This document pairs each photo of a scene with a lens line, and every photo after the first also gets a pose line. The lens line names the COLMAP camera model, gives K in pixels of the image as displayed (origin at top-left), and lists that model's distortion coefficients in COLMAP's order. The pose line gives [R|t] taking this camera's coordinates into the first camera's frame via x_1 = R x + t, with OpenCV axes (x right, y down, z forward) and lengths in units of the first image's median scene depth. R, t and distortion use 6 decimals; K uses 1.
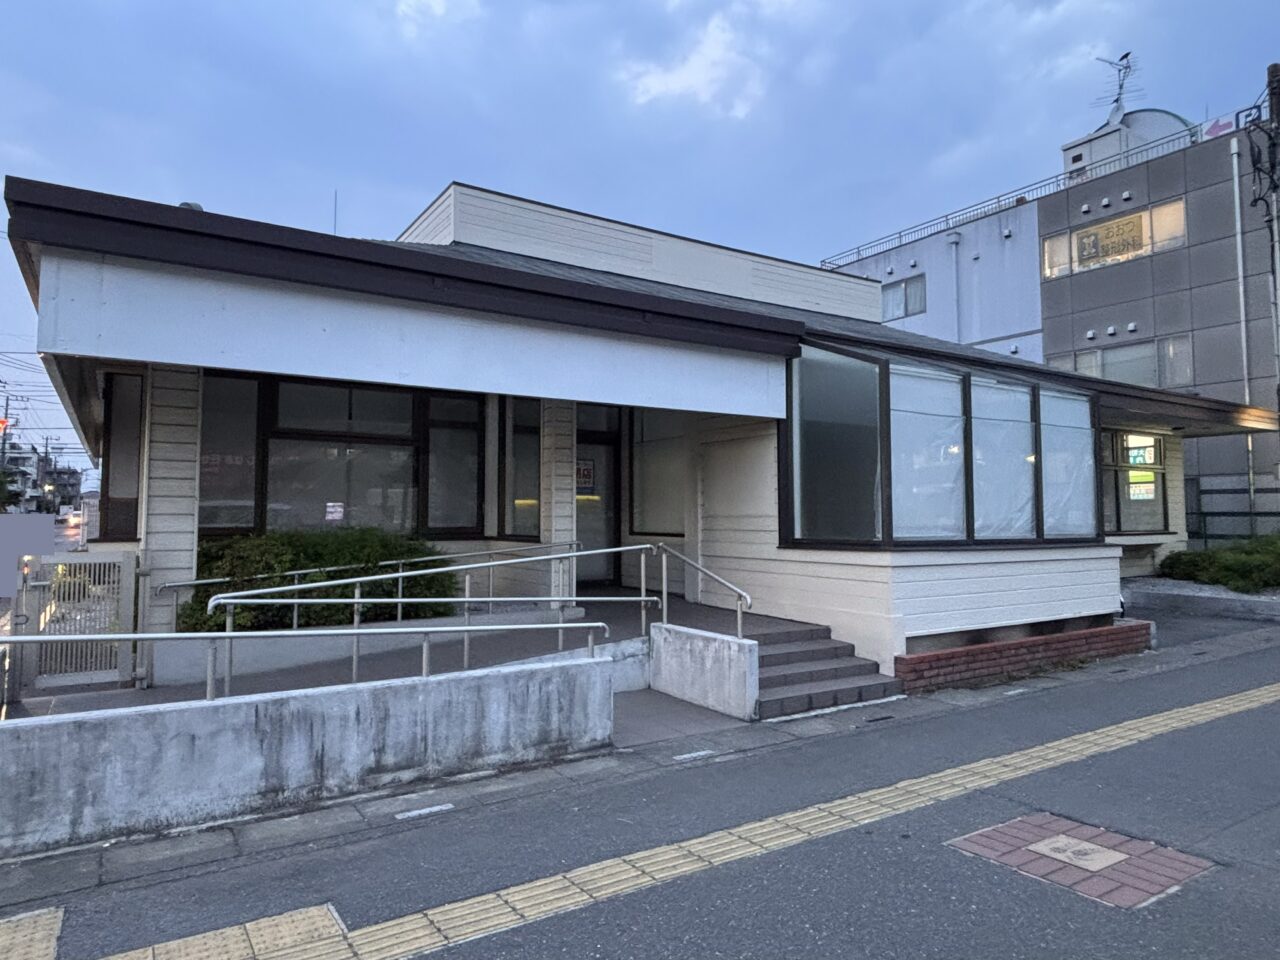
lens RADIAL K [[803.9, 0, 637.6], [0, 803.9, 463.7], [0, 0, 1]] dist [-0.004555, 0.022159]
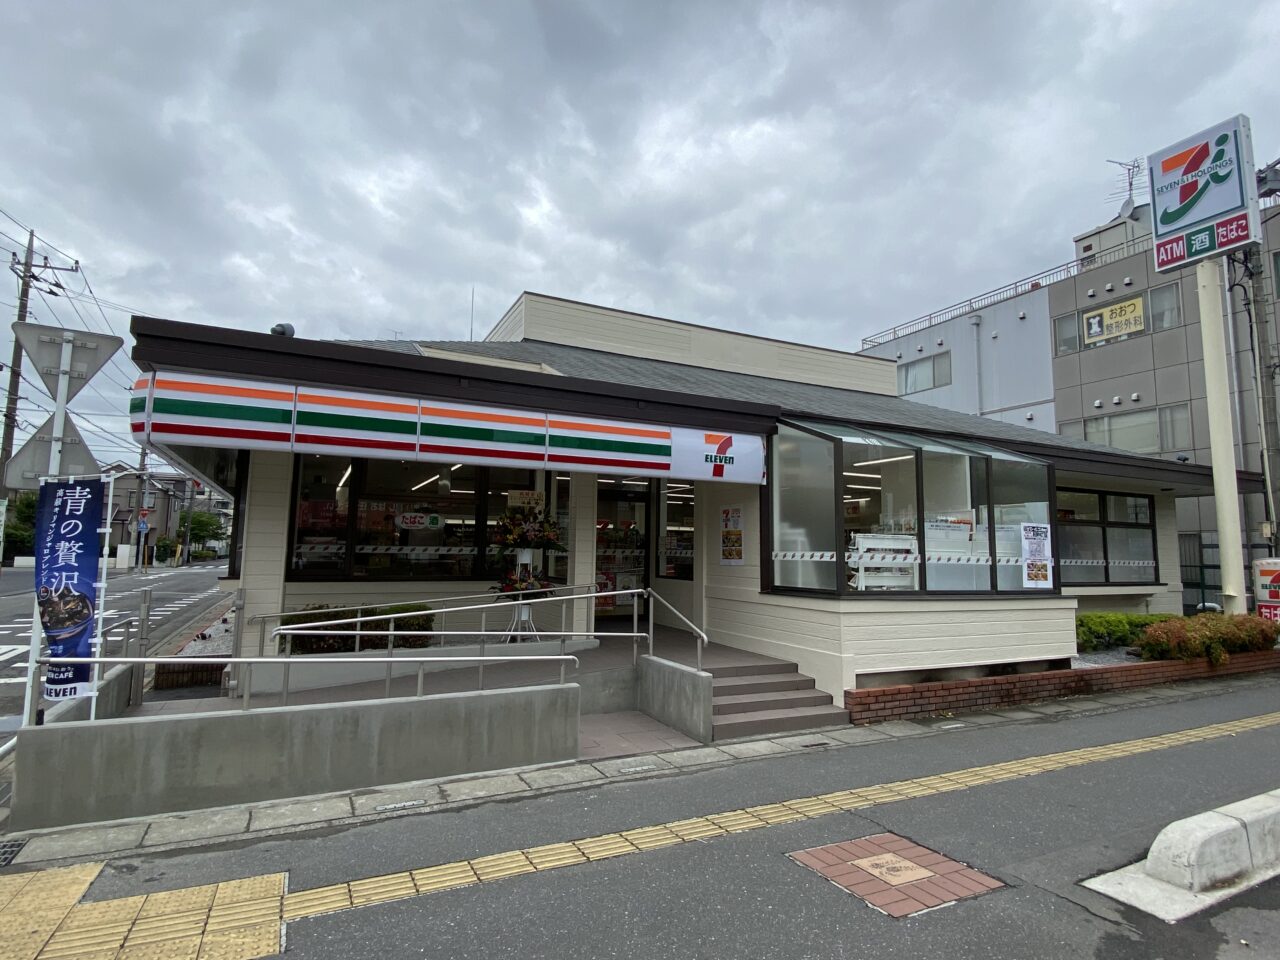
lens RADIAL K [[675.5, 0, 640.0], [0, 675.5, 480.0], [0, 0, 1]] dist [0.019668, -0.000888]
pose [[0.994304, 0.004112, -0.106501, 0.107890], [-0.008990, 0.998930, -0.045363, -0.017765], [0.106201, 0.046062, 0.993277, -0.028112]]
